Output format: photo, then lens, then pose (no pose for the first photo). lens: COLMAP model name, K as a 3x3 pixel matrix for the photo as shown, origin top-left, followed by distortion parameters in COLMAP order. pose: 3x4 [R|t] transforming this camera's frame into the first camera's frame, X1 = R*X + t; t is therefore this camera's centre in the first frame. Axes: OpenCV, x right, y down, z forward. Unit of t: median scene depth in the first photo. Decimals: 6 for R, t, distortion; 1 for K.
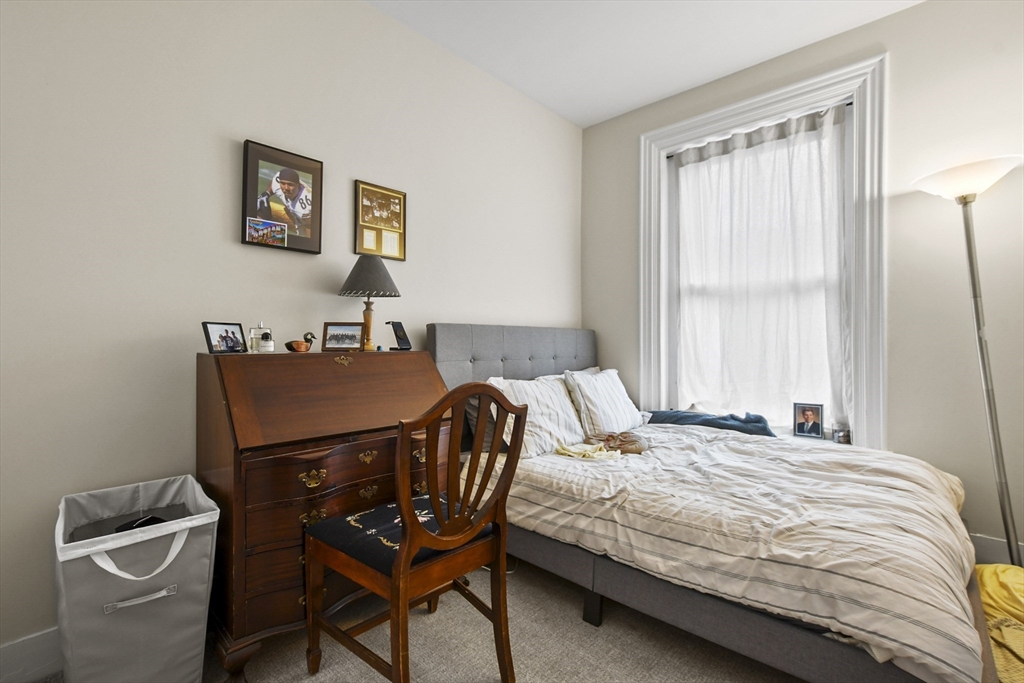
lens RADIAL K [[446.5, 0, 511.5], [0, 446.5, 339.0], [0, 0, 1]] dist [-0.013476, 0.000384]
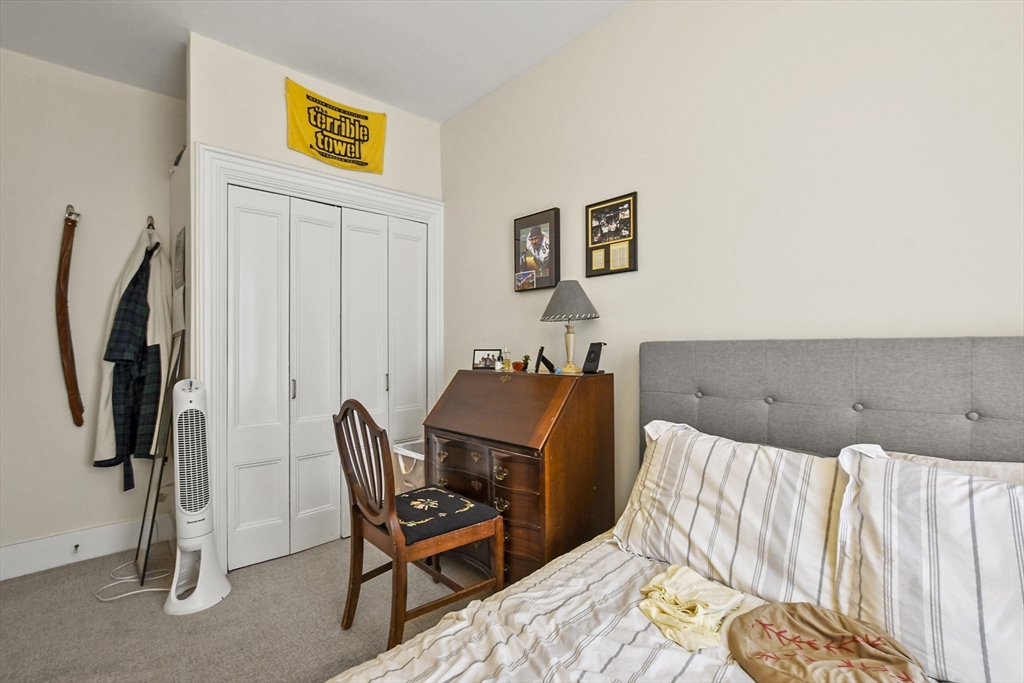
lens RADIAL K [[467.1, 0, 508.0], [0, 467.1, 343.0], [0, 0, 1]] dist [-0.003256, 0.000129]
pose [[-0.064945, -0.011476, -0.997823, 0.715844], [0.010520, 0.999870, -0.012184, -0.027964], [0.997833, -0.011288, -0.064816, 0.857025]]
